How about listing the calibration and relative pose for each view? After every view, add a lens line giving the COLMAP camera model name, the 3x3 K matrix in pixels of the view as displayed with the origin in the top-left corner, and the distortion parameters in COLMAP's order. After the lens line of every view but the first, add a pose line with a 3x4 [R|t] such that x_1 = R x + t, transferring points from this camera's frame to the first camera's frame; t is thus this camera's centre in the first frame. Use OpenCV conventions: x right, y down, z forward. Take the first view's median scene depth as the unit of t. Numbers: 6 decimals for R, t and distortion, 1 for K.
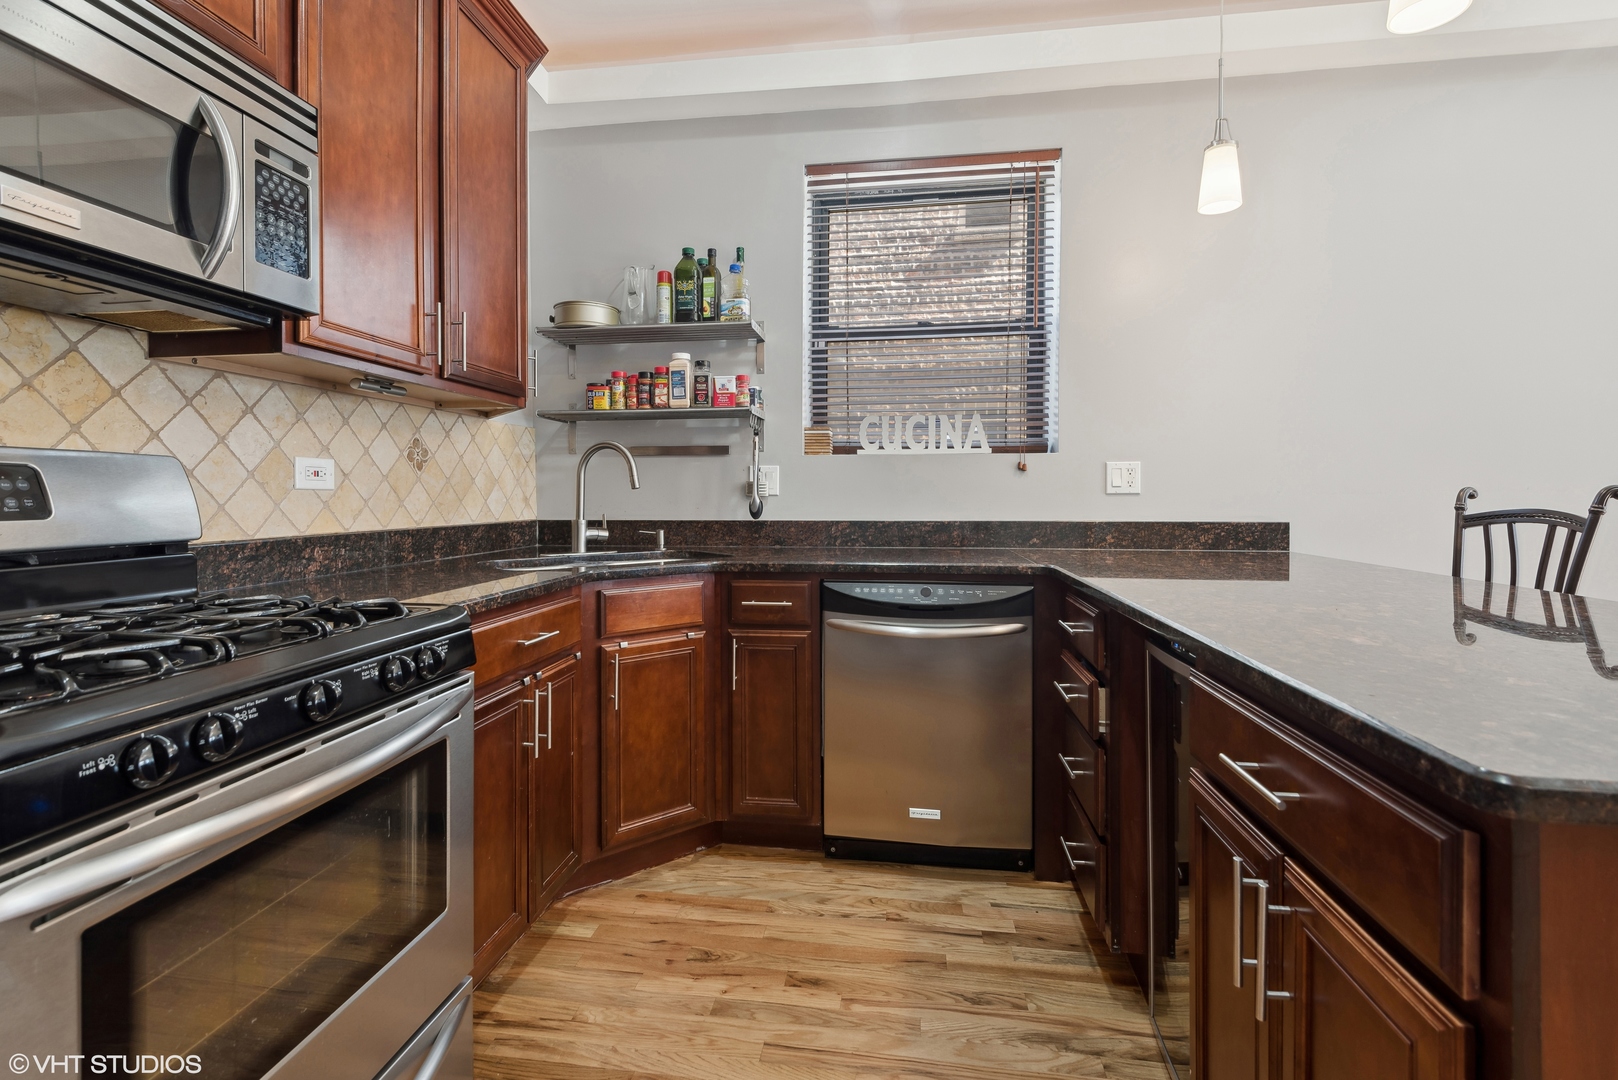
lens RADIAL K [[739.6, 0, 808.3], [0, 739.6, 502.5], [0, 0, 1]] dist [0.027600, -0.023467]
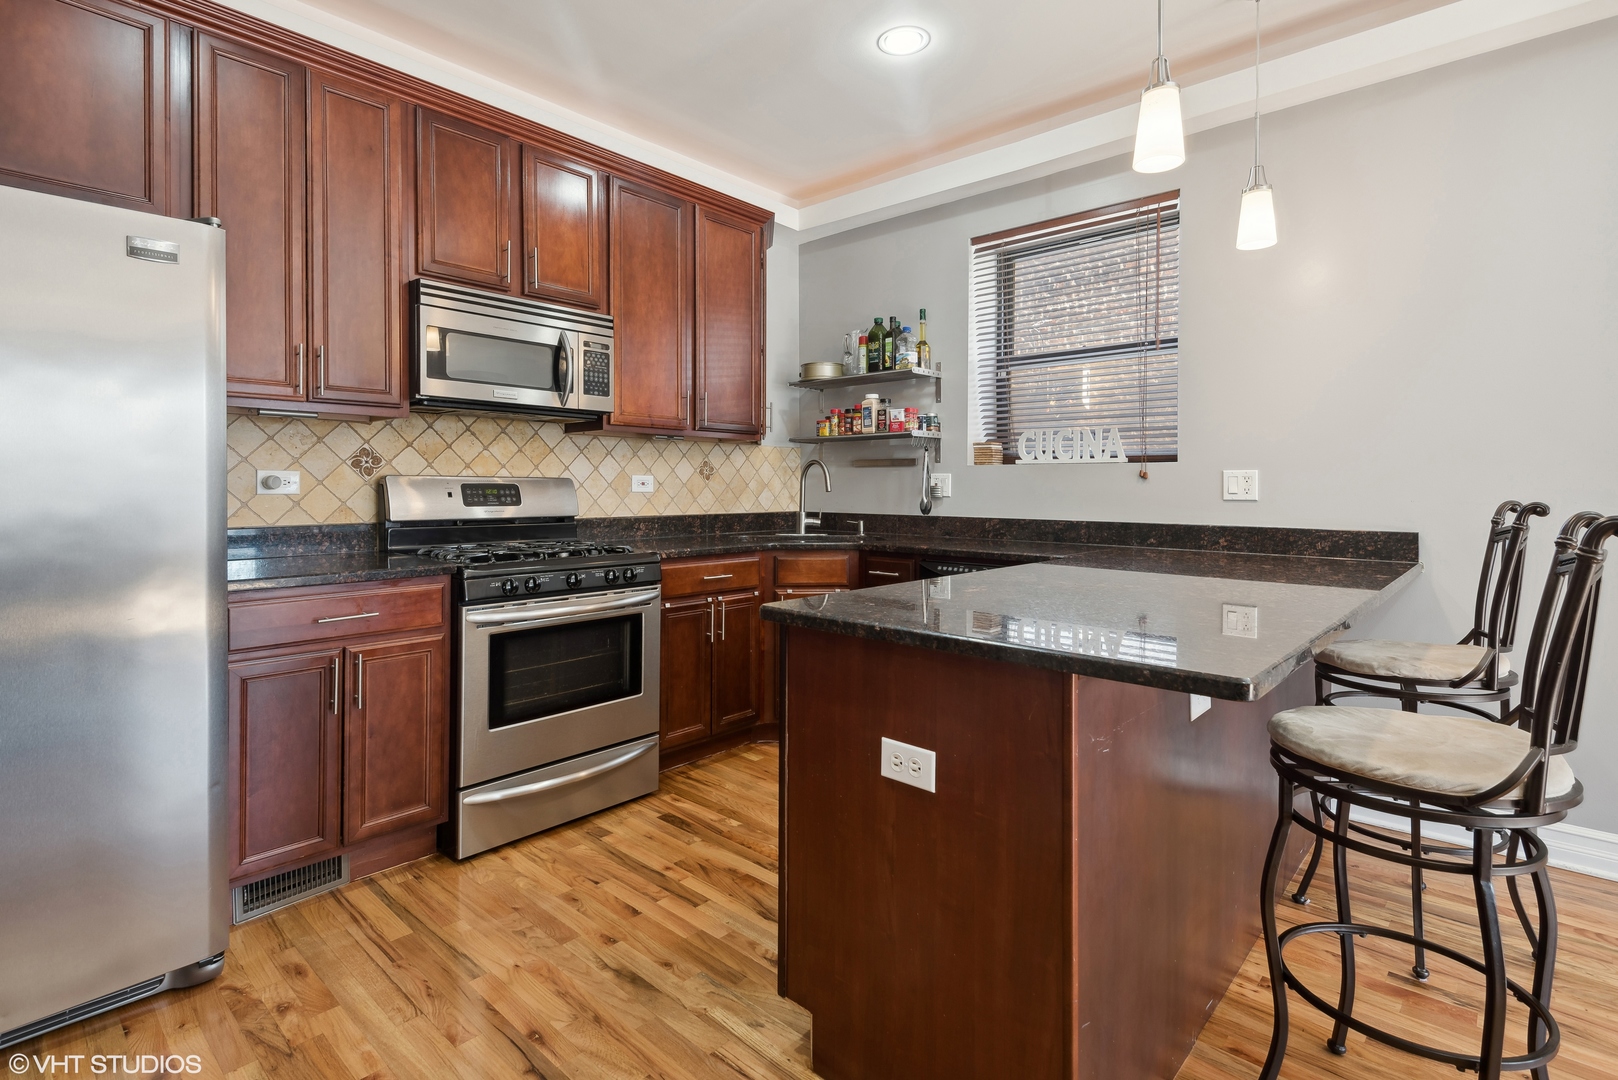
lens RADIAL K [[775.1, 0, 803.7], [0, 775.1, 487.3], [0, 0, 1]] dist [-0.002978, -0.001019]
pose [[0.824368, 0.006945, -0.566012, 0.556043], [-0.012452, 0.999905, -0.005866, -0.016582], [0.565918, 0.011884, 0.824376, -0.274121]]
